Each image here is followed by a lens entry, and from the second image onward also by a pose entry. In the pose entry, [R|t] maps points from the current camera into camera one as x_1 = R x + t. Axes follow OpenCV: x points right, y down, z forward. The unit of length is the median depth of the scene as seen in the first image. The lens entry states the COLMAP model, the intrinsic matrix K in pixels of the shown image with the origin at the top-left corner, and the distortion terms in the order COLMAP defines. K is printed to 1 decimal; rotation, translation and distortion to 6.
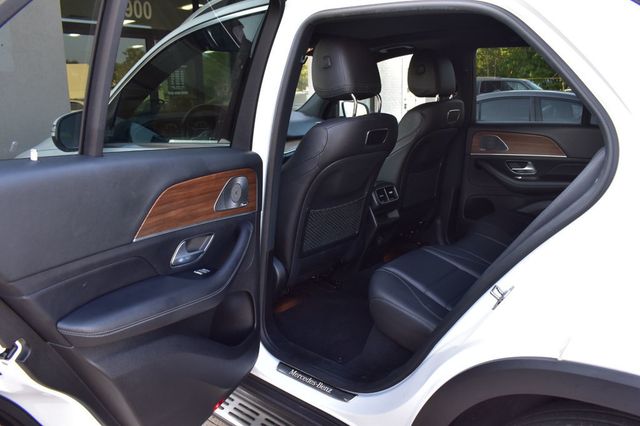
lens RADIAL K [[490.7, 0, 319.5], [0, 490.7, 212.8], [0, 0, 1]] dist [-0.092180, 0.016523]
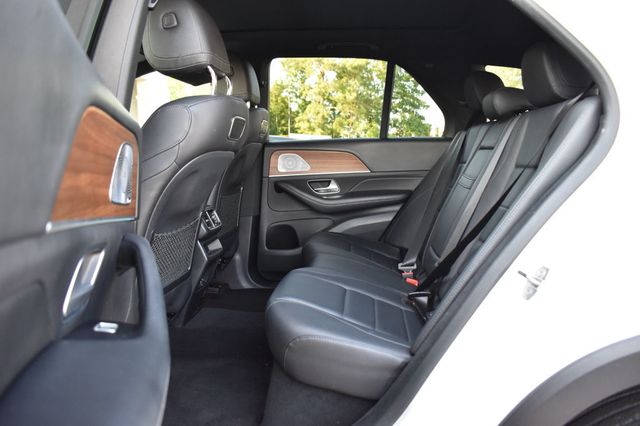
lens RADIAL K [[490.7, 0, 320.0], [0, 490.7, 212.0], [0, 0, 1]] dist [-0.092180, 0.016523]
pose [[0.801076, -0.056109, 0.595927, -0.178111], [0.134483, 0.987014, -0.087848, 0.041388], [-0.583259, 0.150514, 0.798219, 0.262644]]
